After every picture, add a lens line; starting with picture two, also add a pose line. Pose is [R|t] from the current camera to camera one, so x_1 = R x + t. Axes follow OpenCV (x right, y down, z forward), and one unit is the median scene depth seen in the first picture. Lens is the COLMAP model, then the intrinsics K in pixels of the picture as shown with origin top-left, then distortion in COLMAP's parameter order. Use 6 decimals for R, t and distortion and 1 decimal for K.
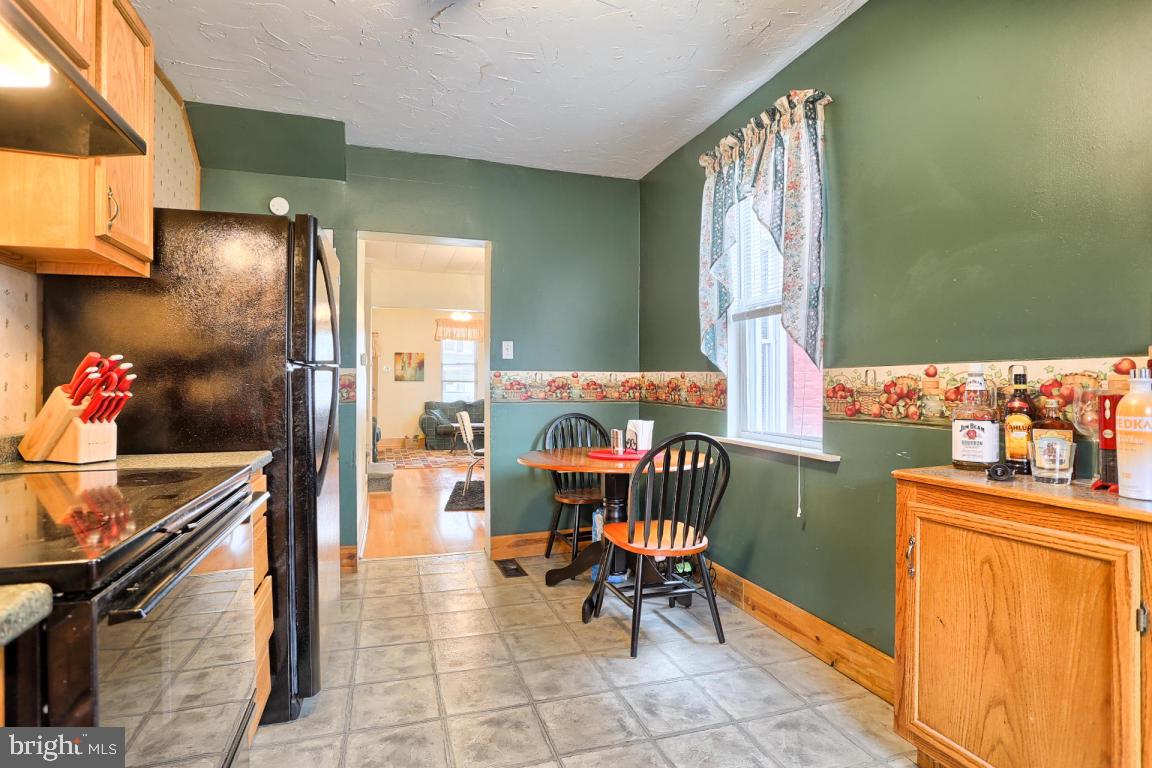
lens RADIAL K [[563.5, 0, 576.0], [0, 563.5, 384.0], [0, 0, 1]] dist [-0.082306, 0.033192]
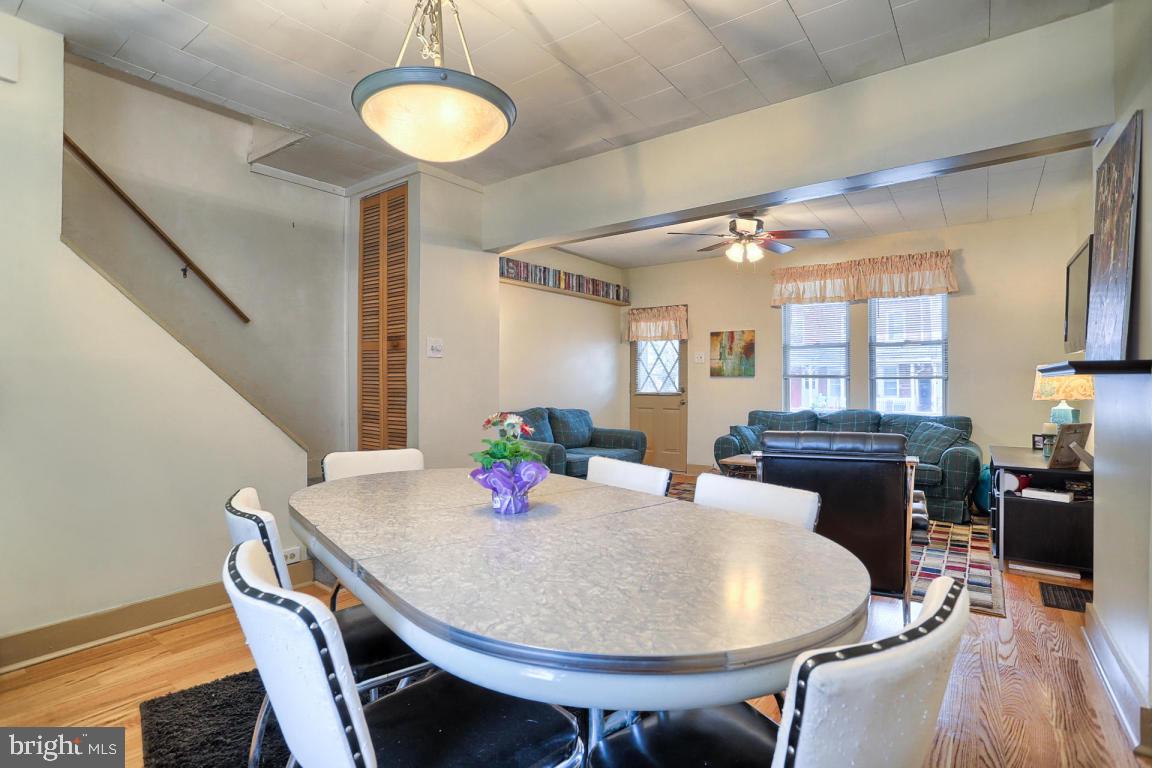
lens RADIAL K [[573.0, 0, 570.1], [0, 573.0, 388.2], [0, 0, 1]] dist [-0.019641, 0.000023]
pose [[0.571233, 0.004716, -0.820775, 0.123776], [0.003614, 0.999959, 0.008260, 0.001610], [0.820780, -0.007685, 0.571192, 0.487046]]
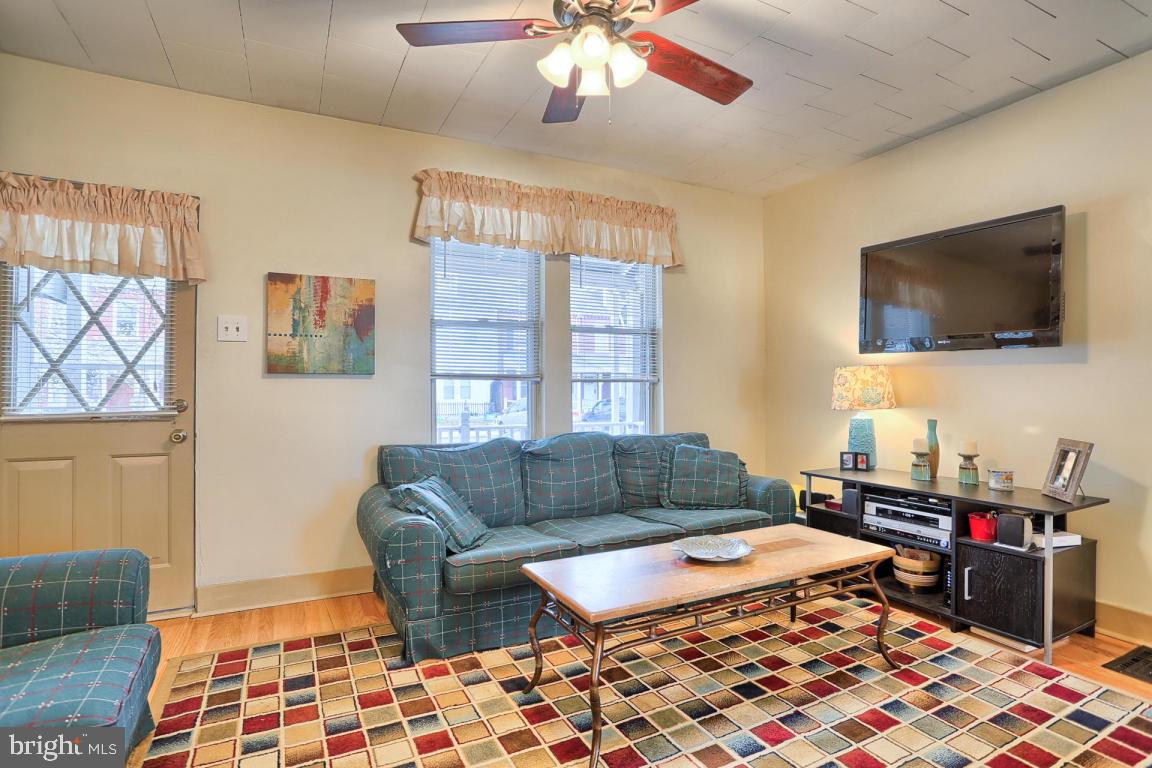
lens RADIAL K [[578.3, 0, 598.4], [0, 578.3, 381.0], [0, 0, 1]] dist [-0.028192, -0.000105]
pose [[0.986374, -0.001344, 0.164514, -0.205593], [0.002872, 0.999955, -0.009050, 0.001139], [-0.164495, 0.009399, 0.986333, 0.684475]]
